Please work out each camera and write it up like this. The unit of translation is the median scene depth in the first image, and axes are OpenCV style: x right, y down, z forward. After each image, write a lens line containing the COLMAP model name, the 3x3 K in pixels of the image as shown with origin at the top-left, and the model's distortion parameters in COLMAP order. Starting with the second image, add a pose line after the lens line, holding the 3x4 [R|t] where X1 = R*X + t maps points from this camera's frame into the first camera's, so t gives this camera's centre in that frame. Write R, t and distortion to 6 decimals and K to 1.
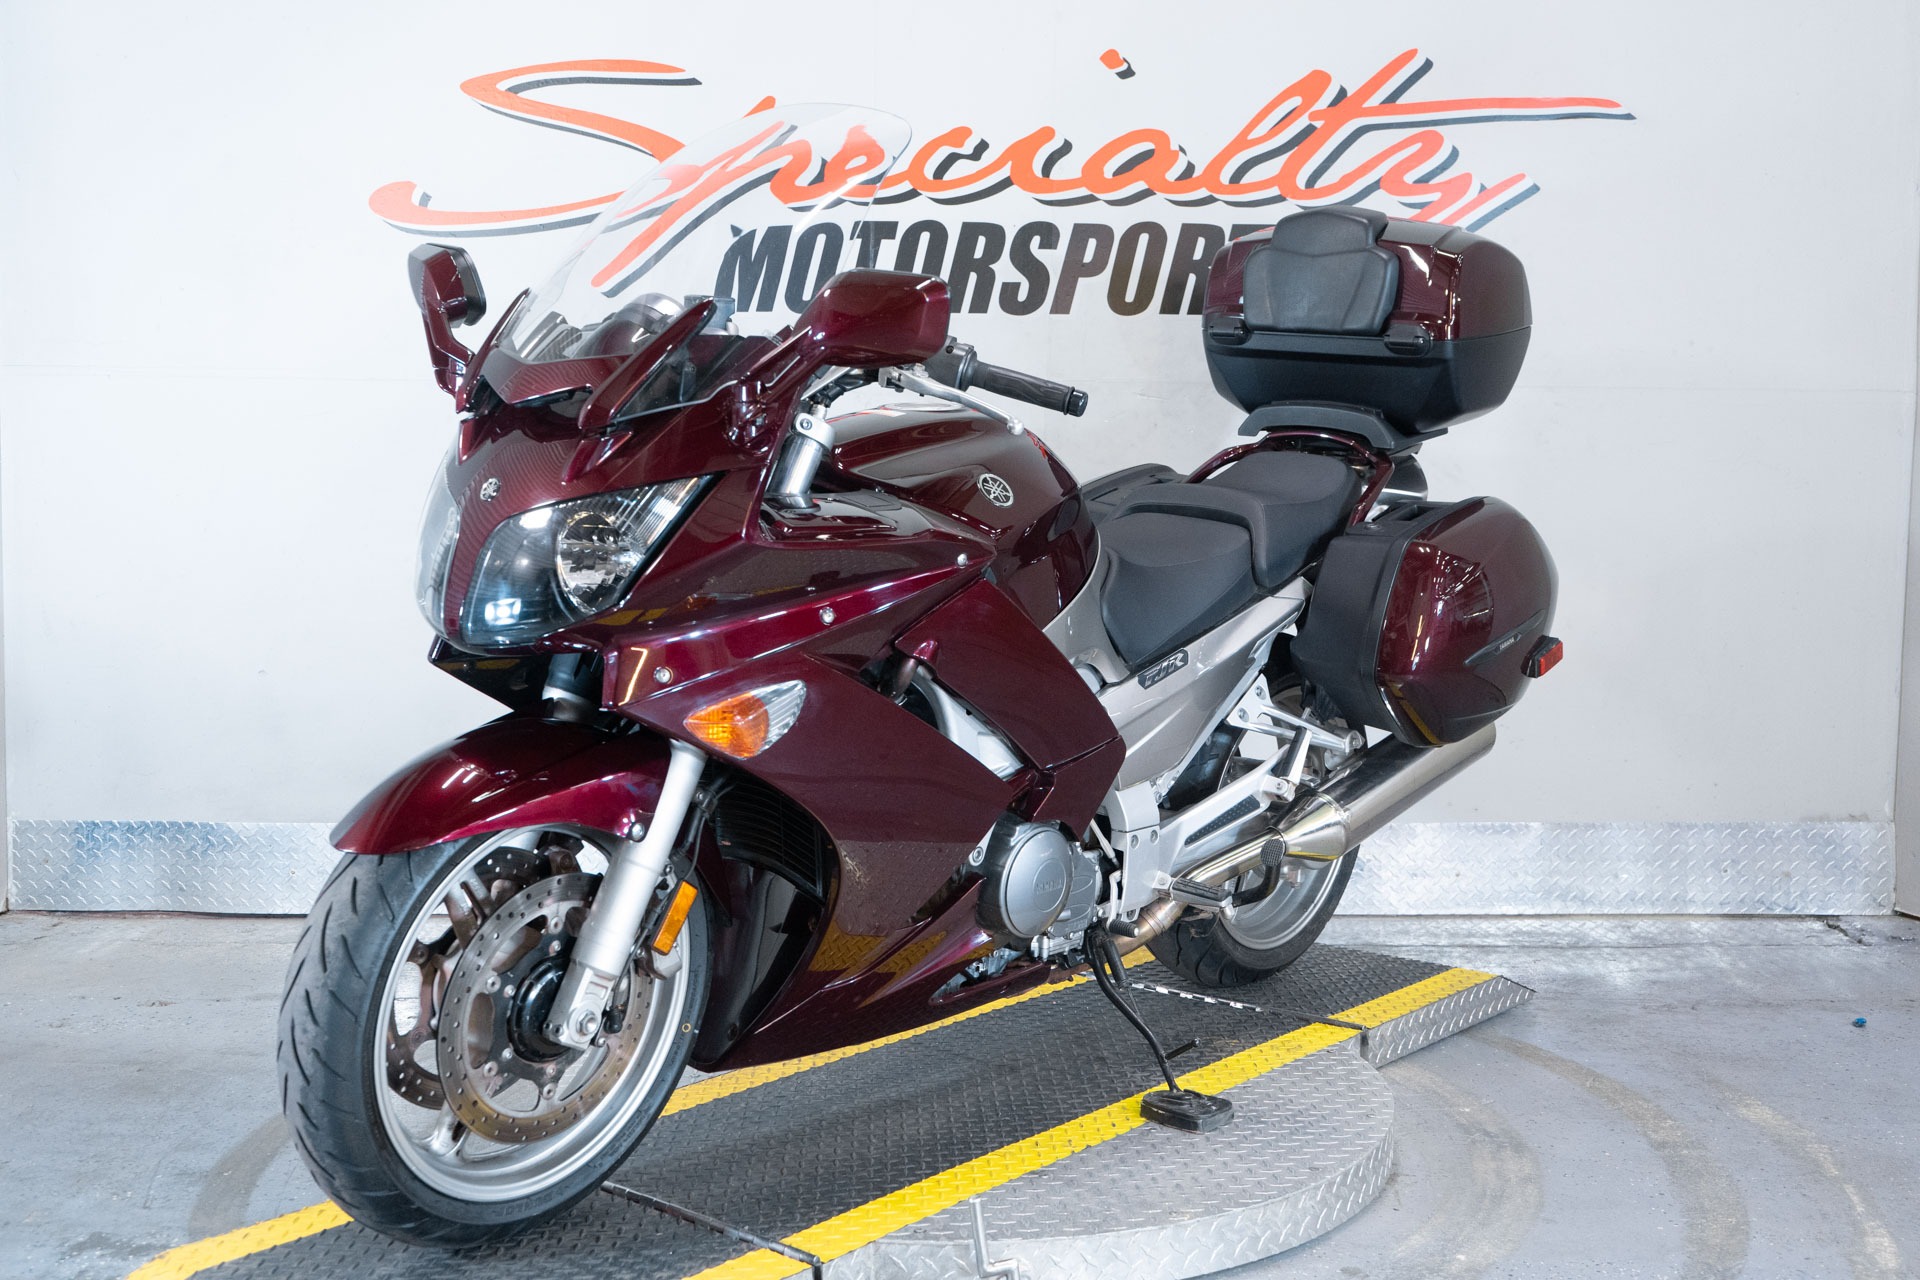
lens RADIAL K [[2011.2, 0, 960.0], [0, 2011.2, 640.0], [0, 0, 1]] dist [-0.001345, 0.037737]
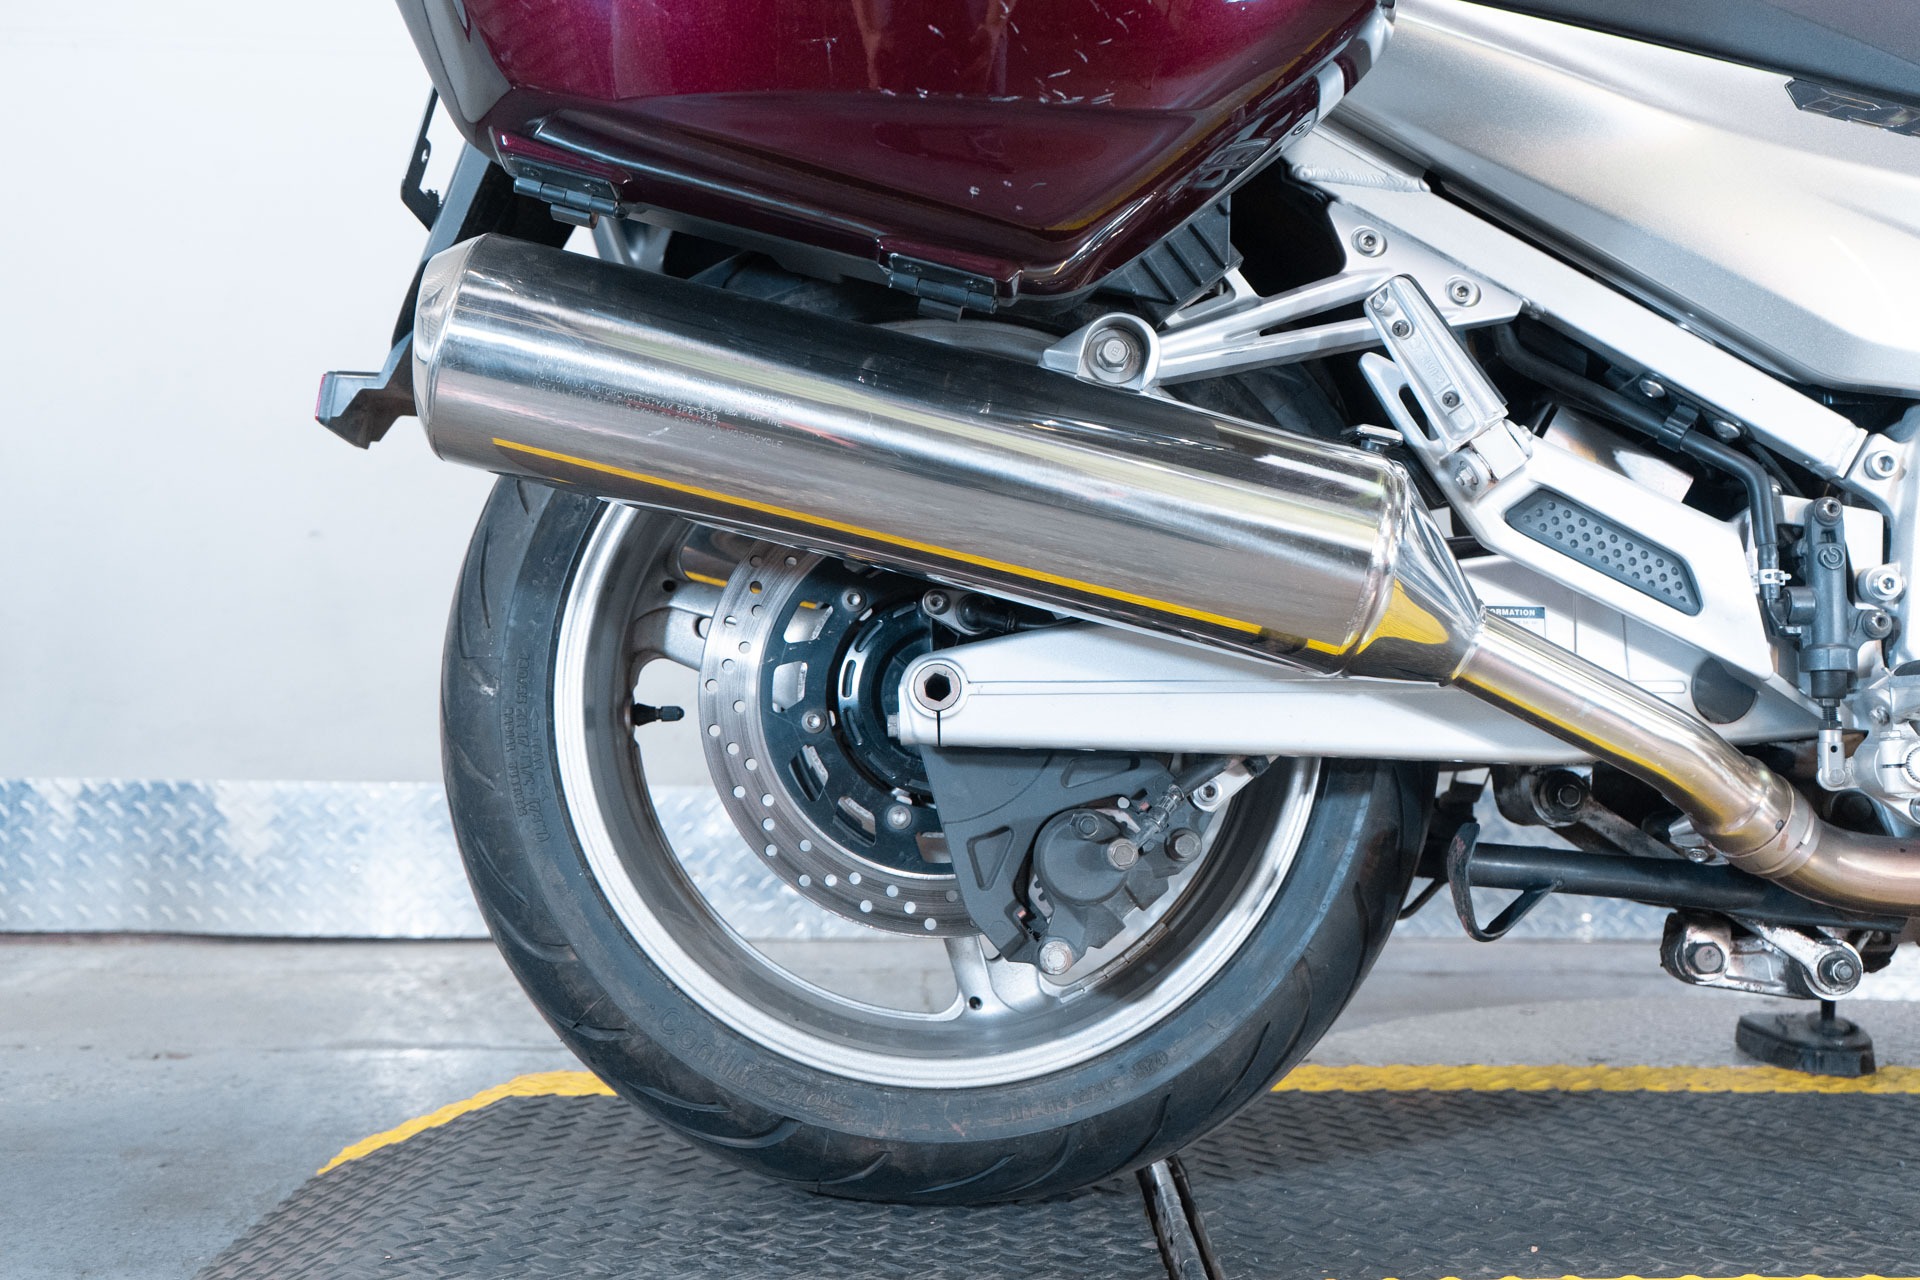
lens RADIAL K [[2106.7, 0, 960.0], [0, 2106.7, 640.0], [0, 0, 1]] dist [0.011706, 0.012007]
pose [[0.999059, 0.005657, 0.042998, -0.185028], [-0.002615, 0.997510, -0.070480, 0.095279], [-0.043290, 0.070301, 0.996586, 0.370504]]
